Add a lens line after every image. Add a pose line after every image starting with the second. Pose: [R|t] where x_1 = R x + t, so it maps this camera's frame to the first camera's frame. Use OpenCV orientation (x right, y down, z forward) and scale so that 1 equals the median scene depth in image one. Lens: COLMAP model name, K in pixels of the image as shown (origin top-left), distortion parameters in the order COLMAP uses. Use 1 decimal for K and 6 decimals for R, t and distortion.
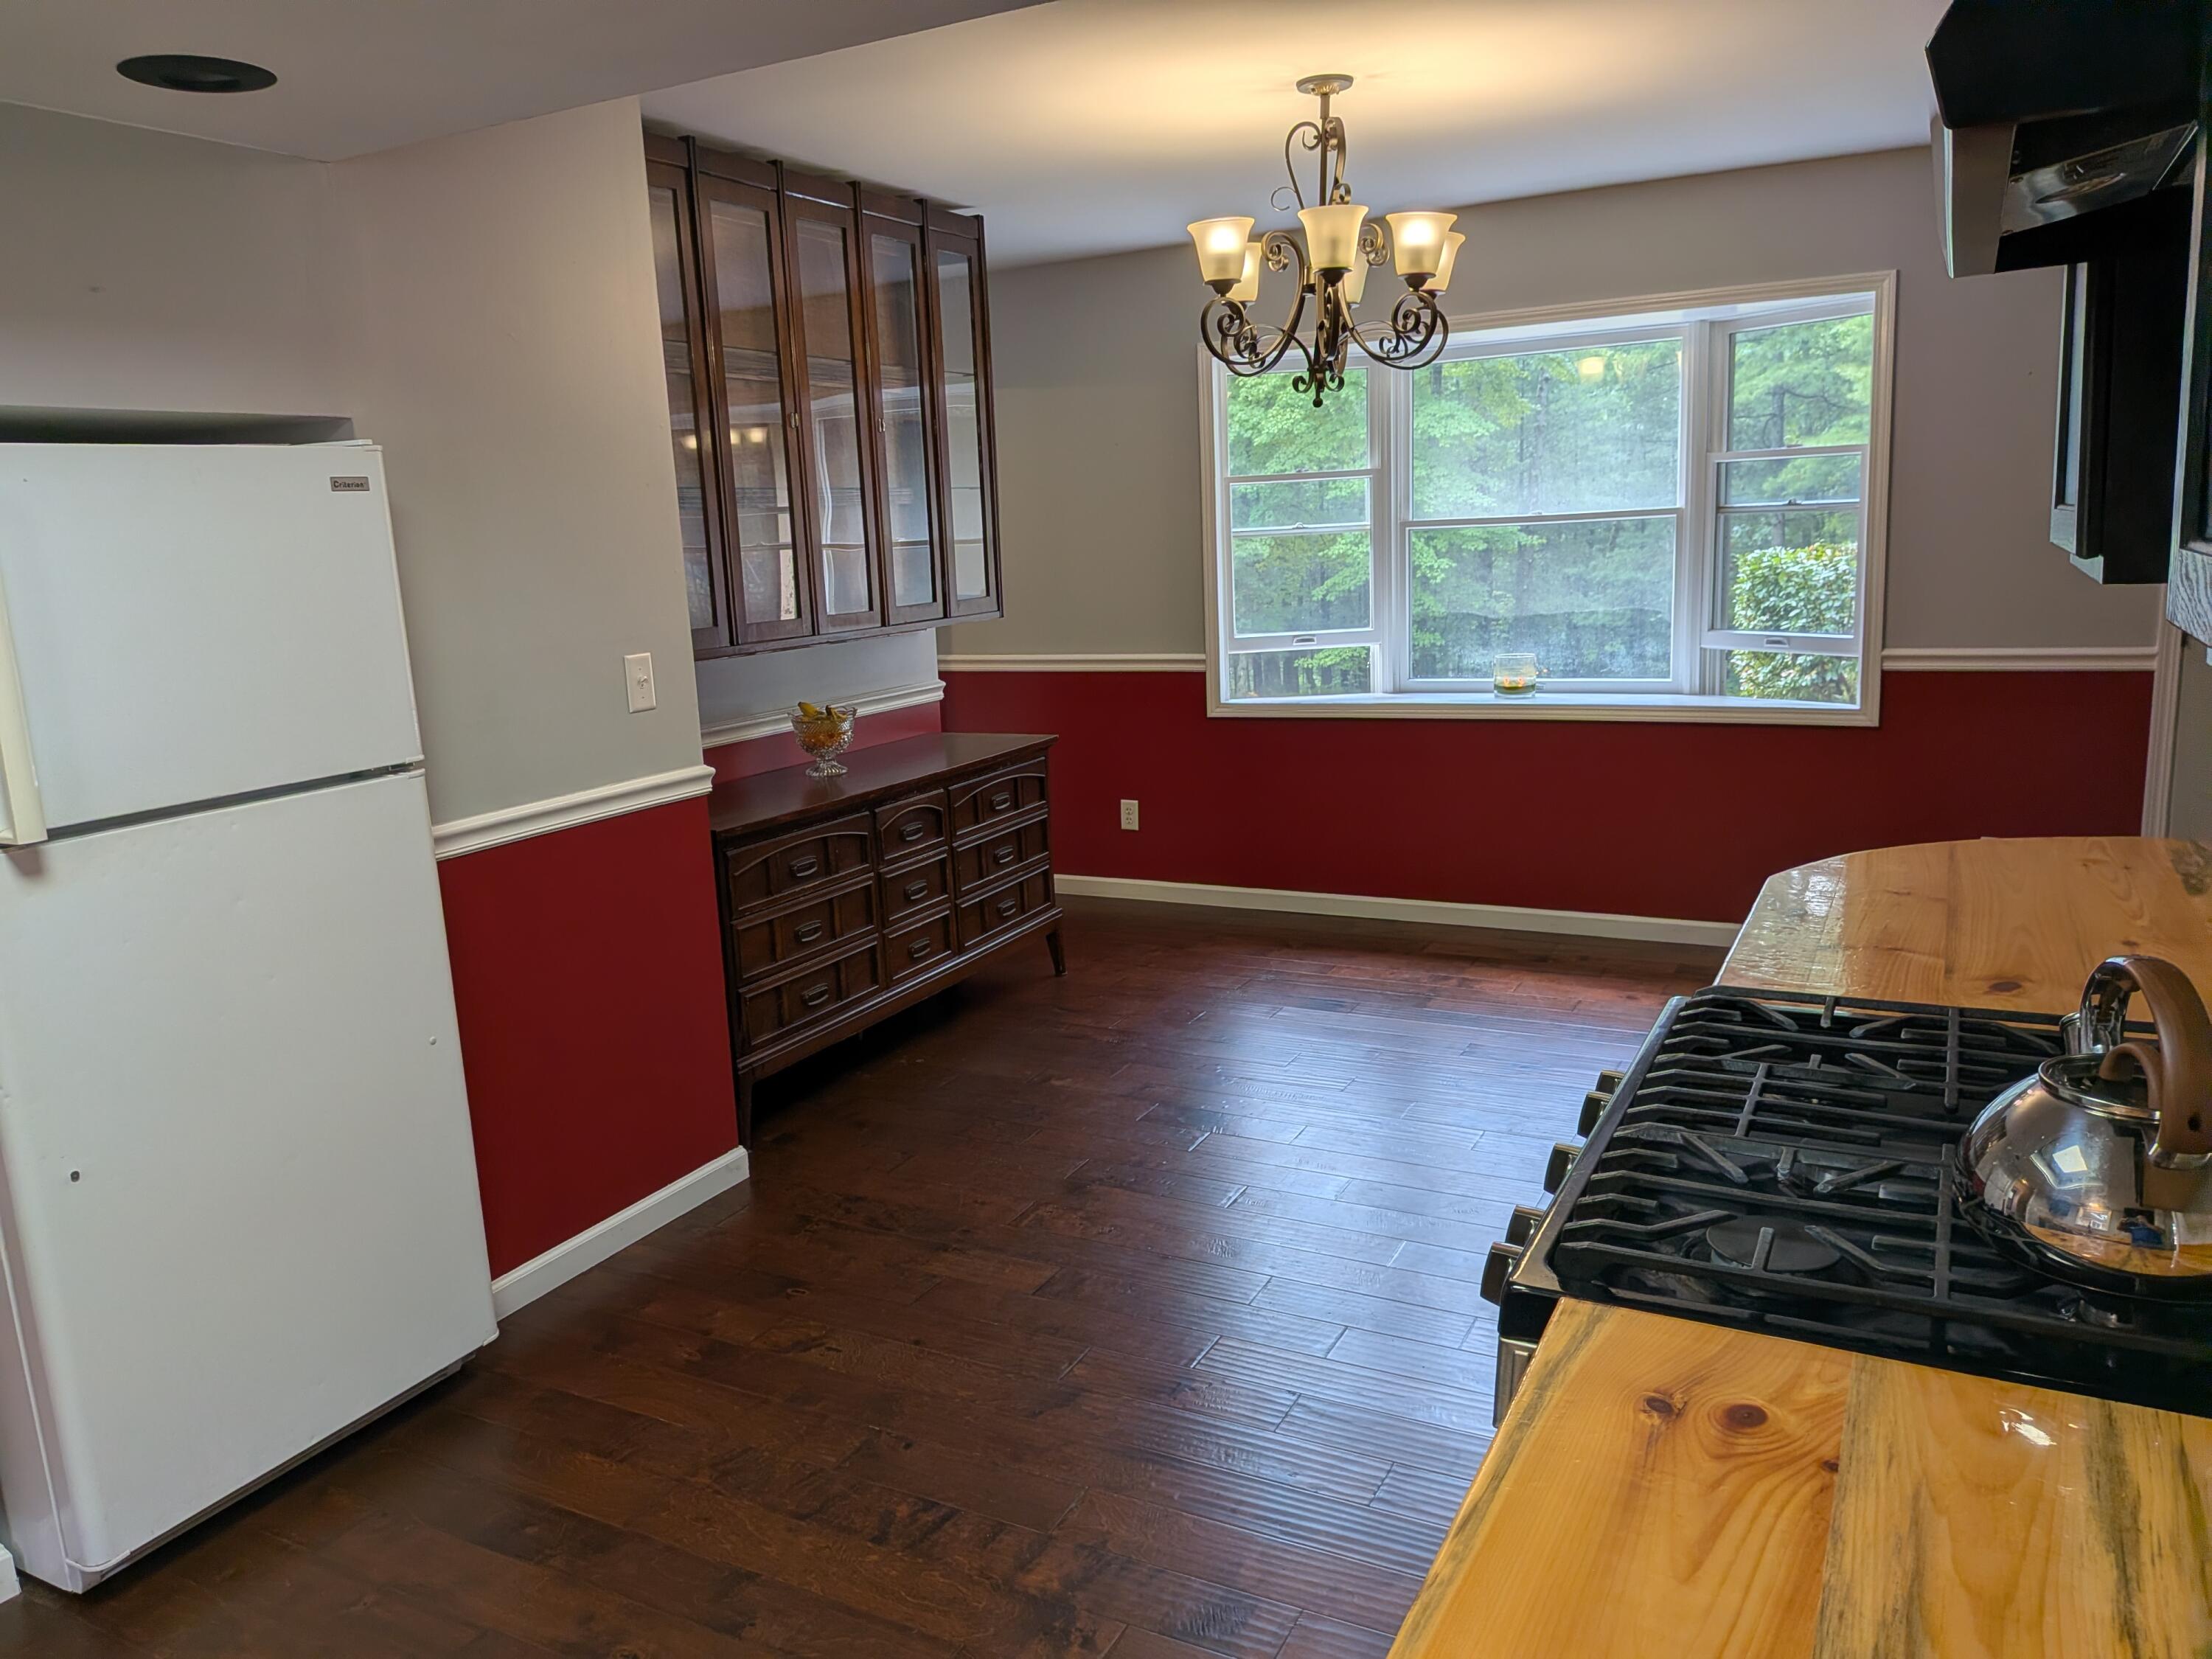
lens RADIAL K [[1571.5, 0, 1100.9], [0, 1571.5, 812.5], [0, 0, 1]] dist [0.063213, -0.075388]
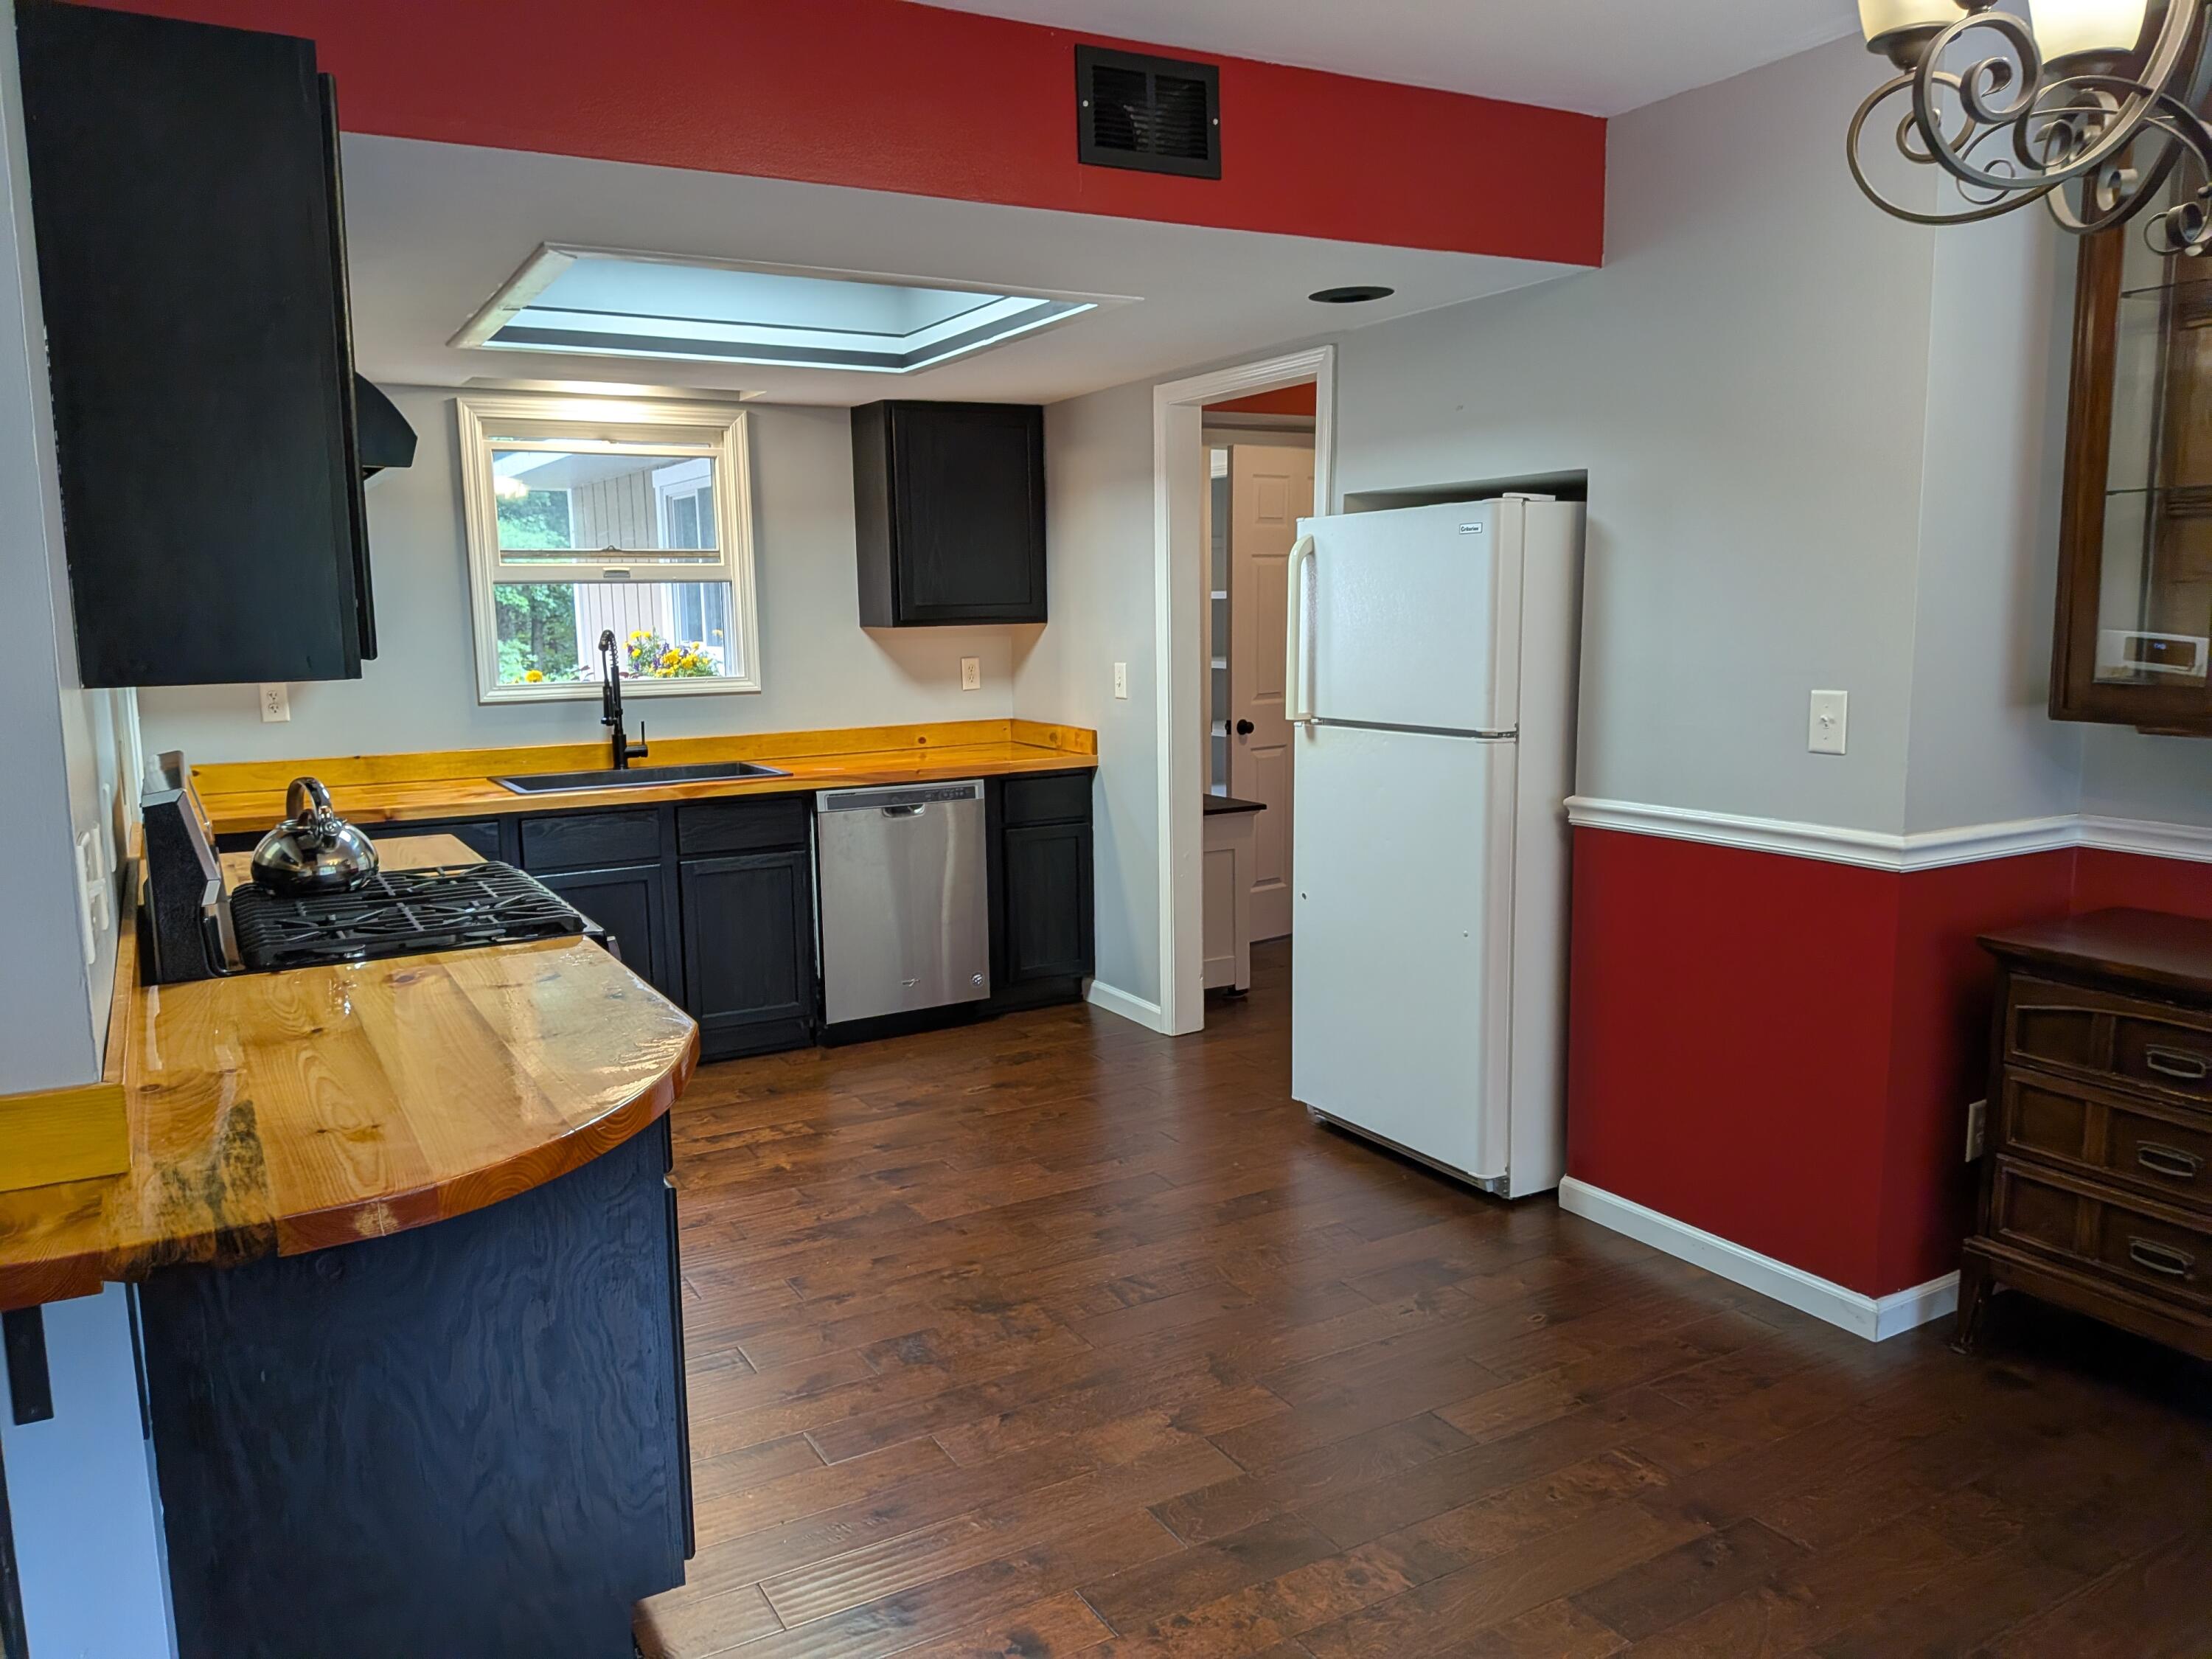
lens RADIAL K [[1571.5, 0, 1099.1], [0, 1571.5, 843.1], [0, 0, 1]] dist [0.063213, -0.075388]
pose [[-0.515820, 0.175358, -0.838558, 0.701763], [-0.125936, 0.952672, 0.276688, -0.215811], [0.847390, 0.248326, -0.469323, 1.088727]]
